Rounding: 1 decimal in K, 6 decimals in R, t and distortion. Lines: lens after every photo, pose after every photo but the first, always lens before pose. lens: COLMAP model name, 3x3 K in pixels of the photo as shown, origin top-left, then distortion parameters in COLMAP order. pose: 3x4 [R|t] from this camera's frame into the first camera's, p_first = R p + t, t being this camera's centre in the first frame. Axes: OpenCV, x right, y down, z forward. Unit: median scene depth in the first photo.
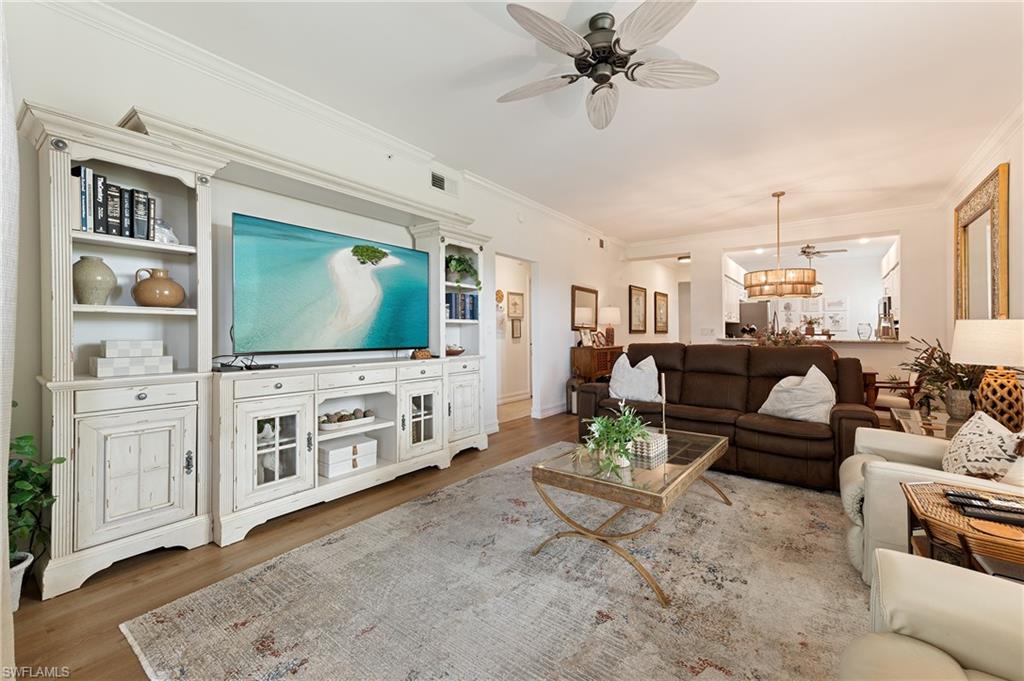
lens RADIAL K [[424.6, 0, 515.0], [0, 424.6, 328.2], [0, 0, 1]] dist [0.078559, 0.000019]
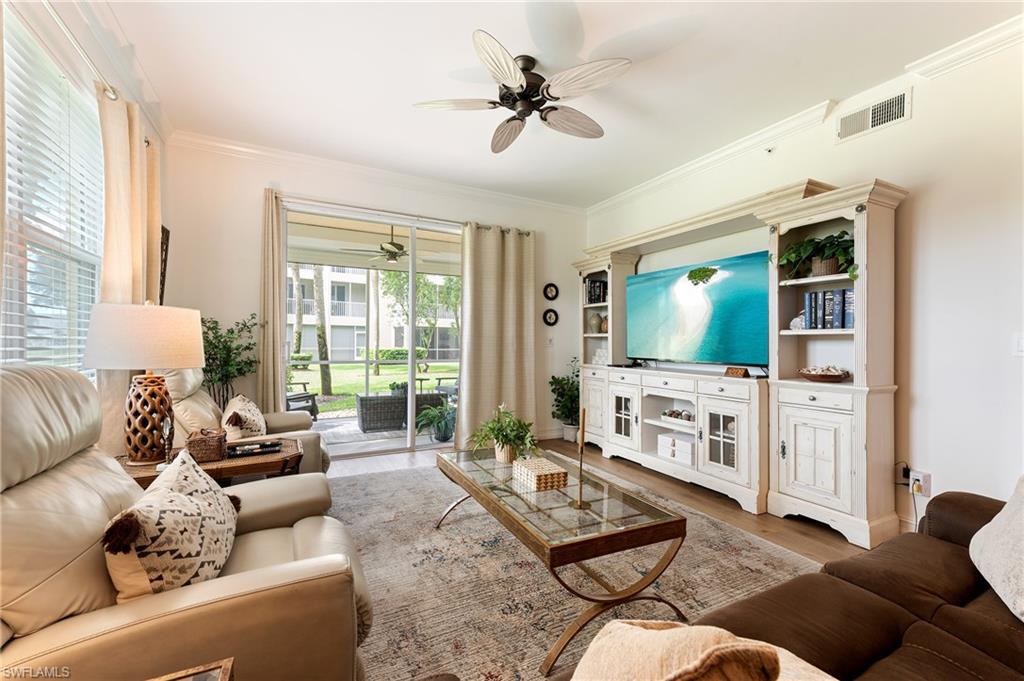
lens RADIAL K [[432.3, 0, 512.0], [0, 432.3, 340.5], [0, 0, 1]] dist [-0.000489, -0.000003]
pose [[-0.425492, -0.006991, -0.904935, 0.887094], [0.001000, 0.999966, -0.008195, 0.003553], [0.904962, -0.004391, -0.425470, 1.059196]]
